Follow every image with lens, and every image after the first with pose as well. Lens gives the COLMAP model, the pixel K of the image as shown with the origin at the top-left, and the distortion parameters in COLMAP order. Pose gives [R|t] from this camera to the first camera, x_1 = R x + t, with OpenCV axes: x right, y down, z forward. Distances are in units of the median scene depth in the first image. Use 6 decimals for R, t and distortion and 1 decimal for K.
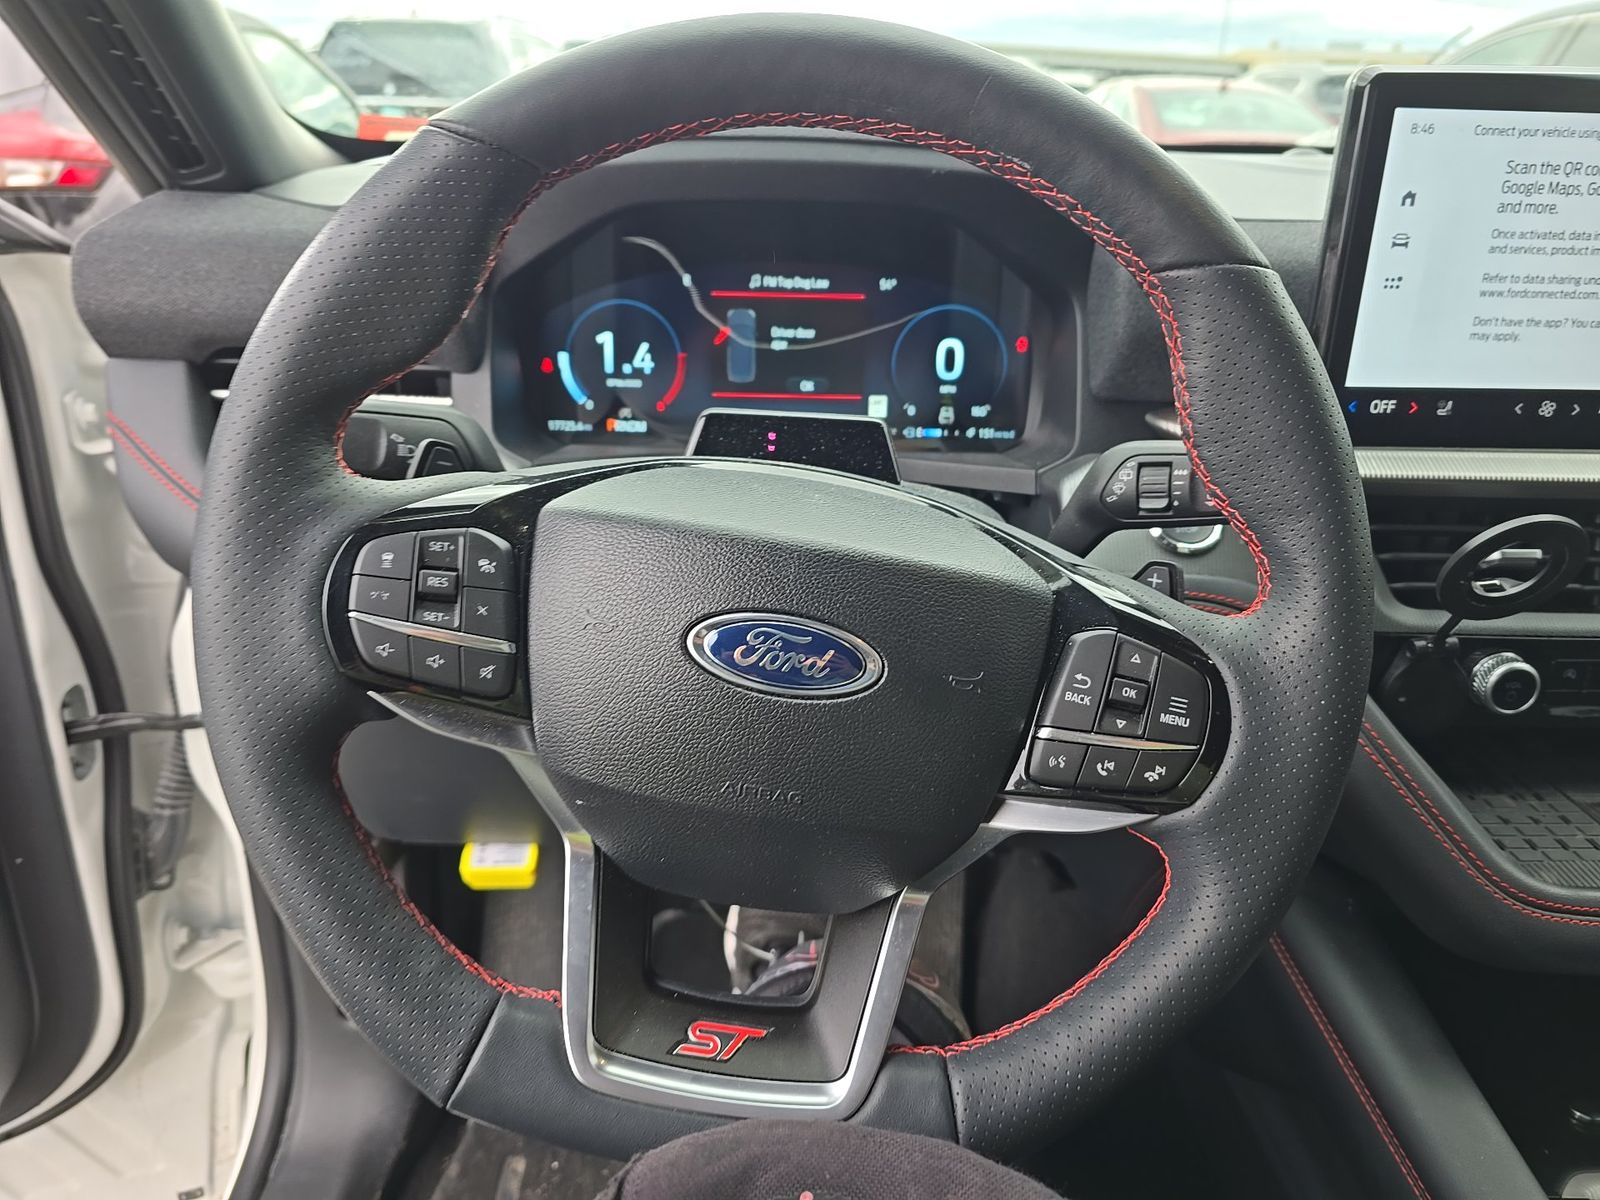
lens RADIAL K [[1019.9, 0, 800.0], [0, 1019.9, 600.0], [0, 0, 1]] dist [0.044815, -0.048236]
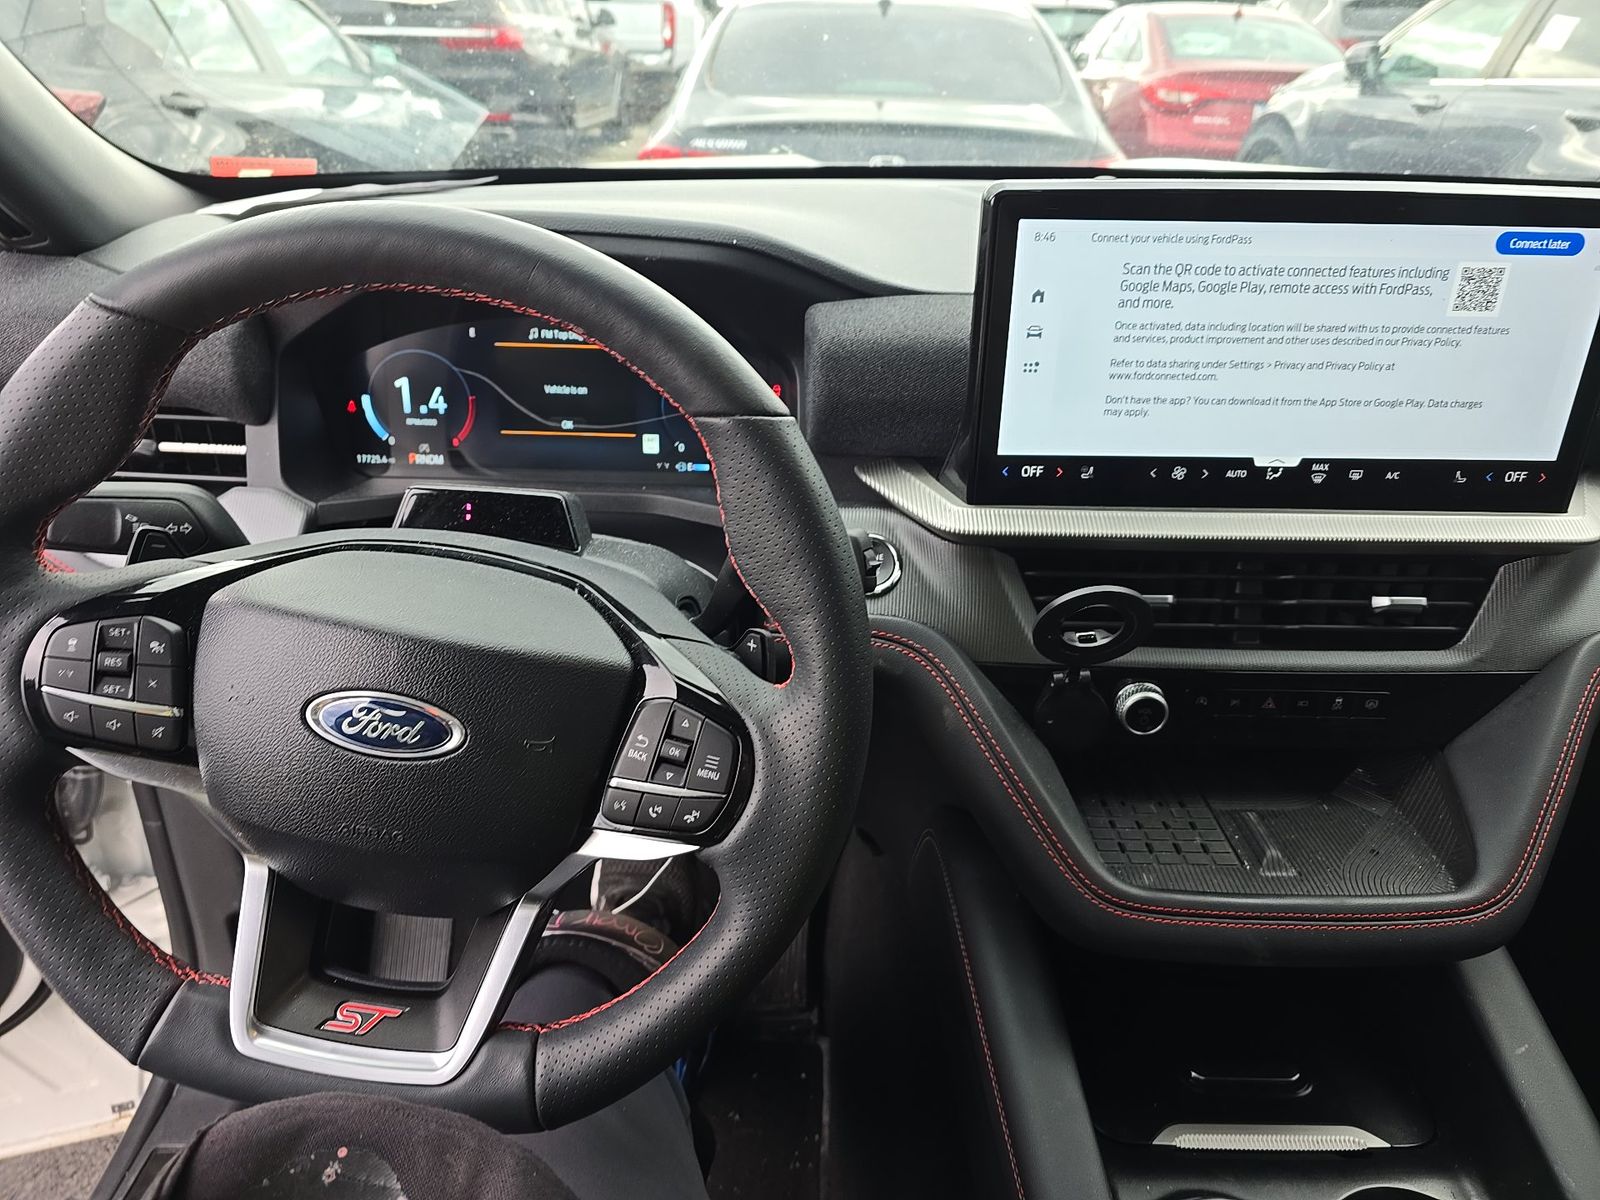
lens RADIAL K [[1012.5, 0, 800.7], [0, 1012.5, 589.1], [0, 0, 1]] dist [0.055117, -0.049660]
pose [[0.999765, 0.009061, -0.019674, 0.358383], [-0.007880, 0.998209, 0.059297, -0.131872], [0.020176, -0.059128, 0.998047, -0.161472]]
